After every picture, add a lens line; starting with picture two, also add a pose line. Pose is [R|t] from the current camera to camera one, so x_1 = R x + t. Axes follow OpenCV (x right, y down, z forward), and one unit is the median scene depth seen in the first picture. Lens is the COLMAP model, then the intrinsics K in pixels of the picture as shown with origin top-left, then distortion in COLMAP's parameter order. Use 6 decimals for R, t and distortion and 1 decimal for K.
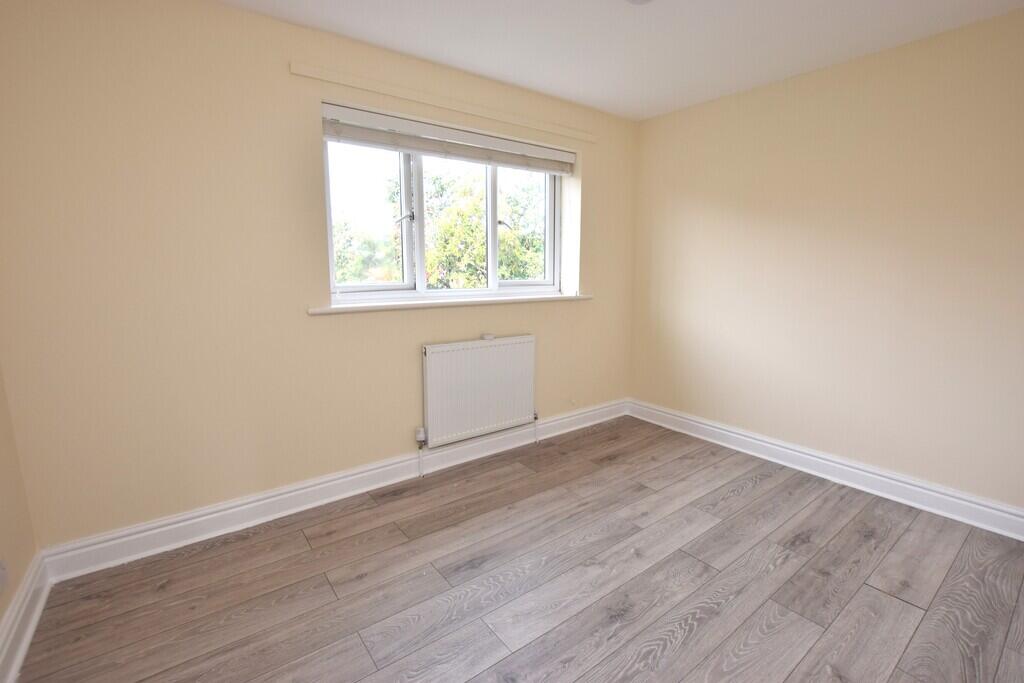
lens RADIAL K [[457.4, 0, 515.7], [0, 457.4, 335.7], [0, 0, 1]] dist [-0.001648, -0.000193]
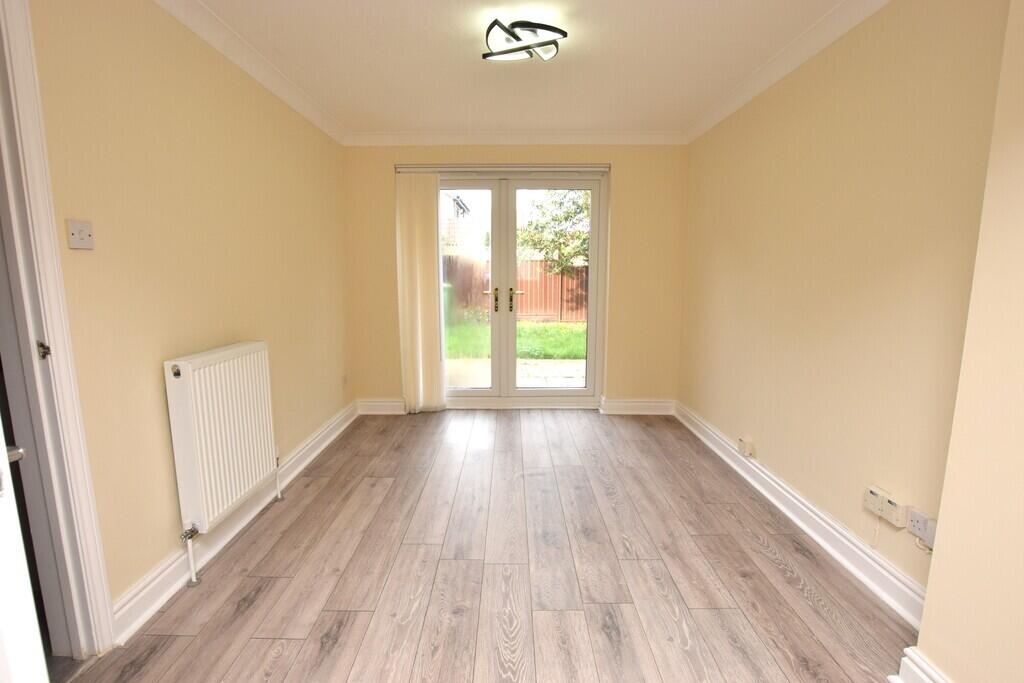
lens RADIAL K [[457.4, 0, 513.3], [0, 457.4, 342.8], [0, 0, 1]] dist [-0.001648, -0.000193]
pose [[-0.605509, 0.113948, -0.787639, 1.102285], [-0.127195, 0.963118, 0.237117, -0.276195], [0.785608, 0.243760, -0.568683, 1.454559]]
